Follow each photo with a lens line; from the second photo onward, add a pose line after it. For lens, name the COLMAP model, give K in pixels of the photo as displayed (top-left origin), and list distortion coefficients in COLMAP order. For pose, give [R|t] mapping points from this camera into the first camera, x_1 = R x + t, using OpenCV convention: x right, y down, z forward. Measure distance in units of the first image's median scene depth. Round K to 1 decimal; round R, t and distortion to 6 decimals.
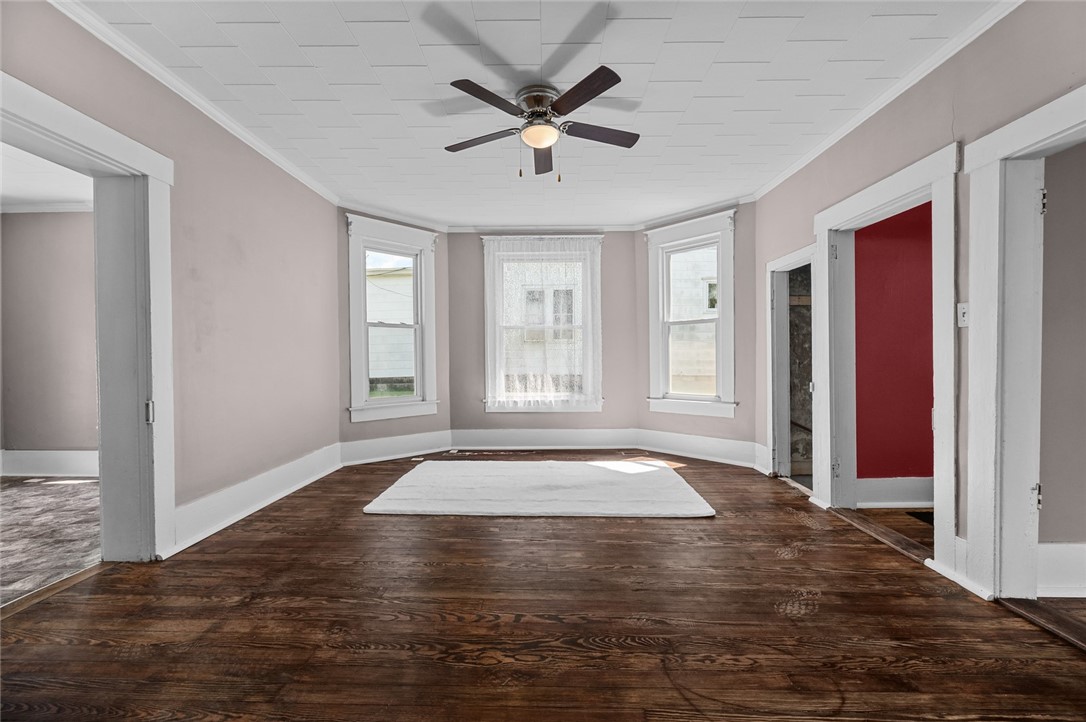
lens RADIAL K [[433.6, 0, 543.0], [0, 433.6, 361.0], [0, 0, 1]] dist [-0.001820, -0.000123]
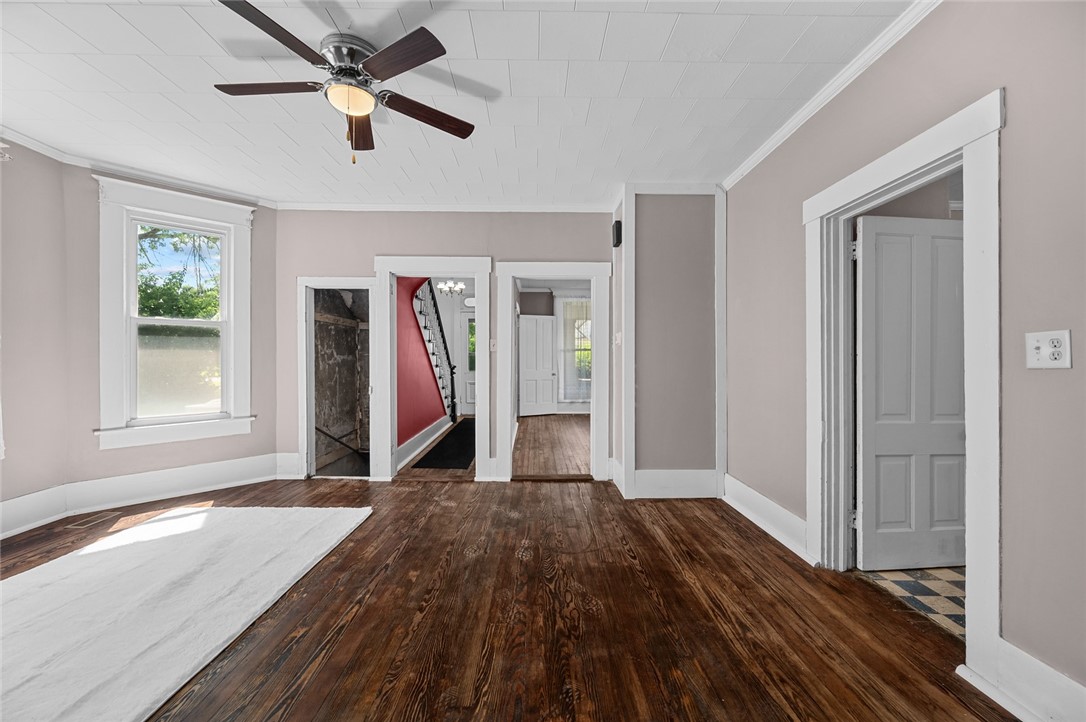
lens RADIAL K [[433.6, 0, 543.0], [0, 433.6, 361.0], [0, 0, 1]] dist [-0.001820, -0.000123]
pose [[-0.031353, 0.000065, 0.999508, -0.828523], [0.008199, 0.999966, 0.000192, -0.027367], [-0.999475, 0.008201, -0.031353, 0.673327]]
